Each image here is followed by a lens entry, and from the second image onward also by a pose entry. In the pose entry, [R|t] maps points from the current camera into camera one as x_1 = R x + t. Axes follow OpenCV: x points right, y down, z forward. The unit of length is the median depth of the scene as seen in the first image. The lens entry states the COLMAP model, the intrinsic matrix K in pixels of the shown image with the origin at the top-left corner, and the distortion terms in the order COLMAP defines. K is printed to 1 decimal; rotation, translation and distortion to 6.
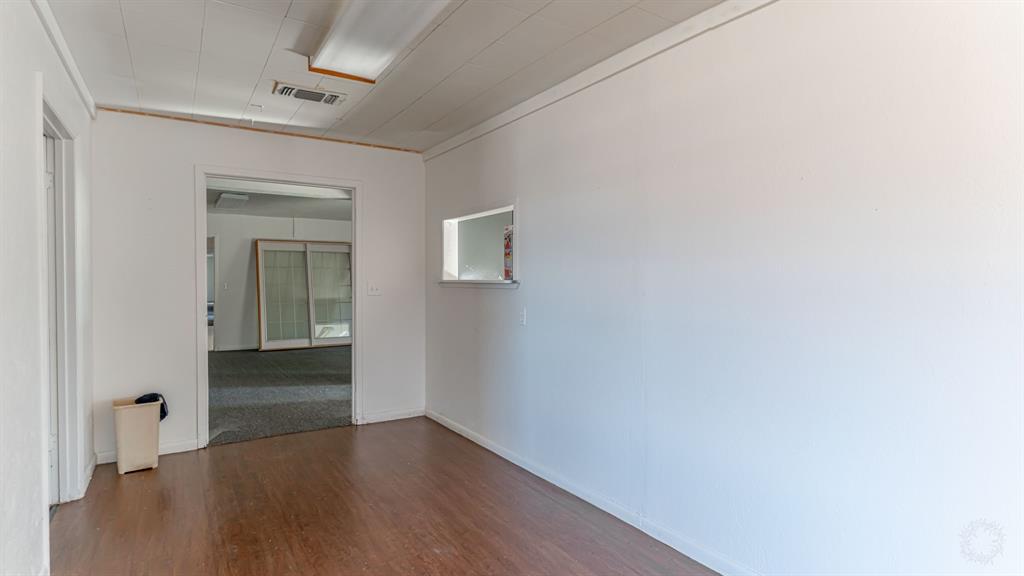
lens RADIAL K [[525.8, 0, 506.8], [0, 525.8, 289.8], [0, 0, 1]] dist [-0.002162, 0.003713]
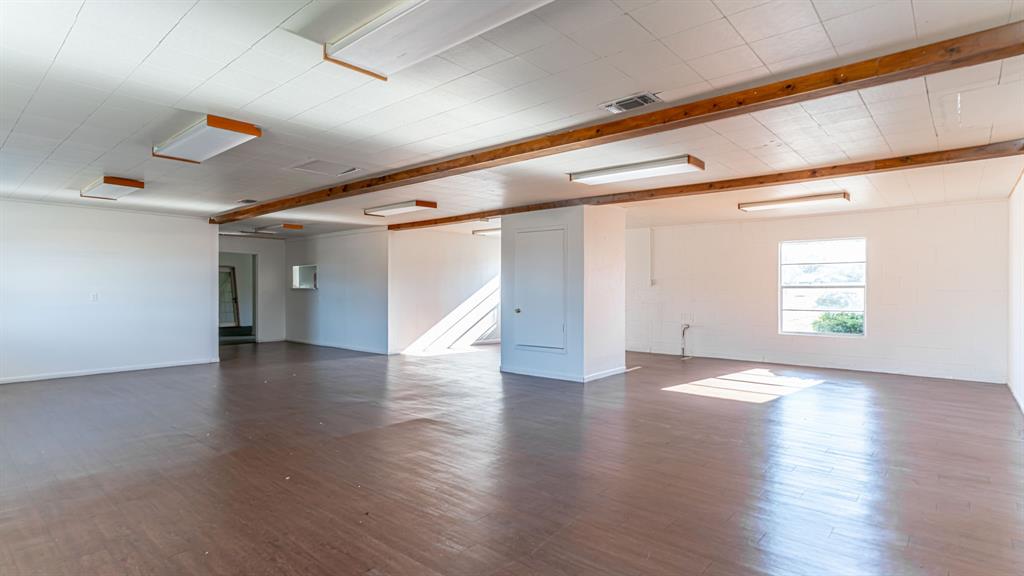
lens RADIAL K [[525.8, 0, 515.5], [0, 525.8, 290.0], [0, 0, 1]] dist [-0.002162, 0.003713]
pose [[0.966689, -0.011486, 0.255695, 0.301267], [0.012806, 0.999912, -0.003497, 0.014812], [-0.255632, 0.006655, 0.966751, -1.955960]]
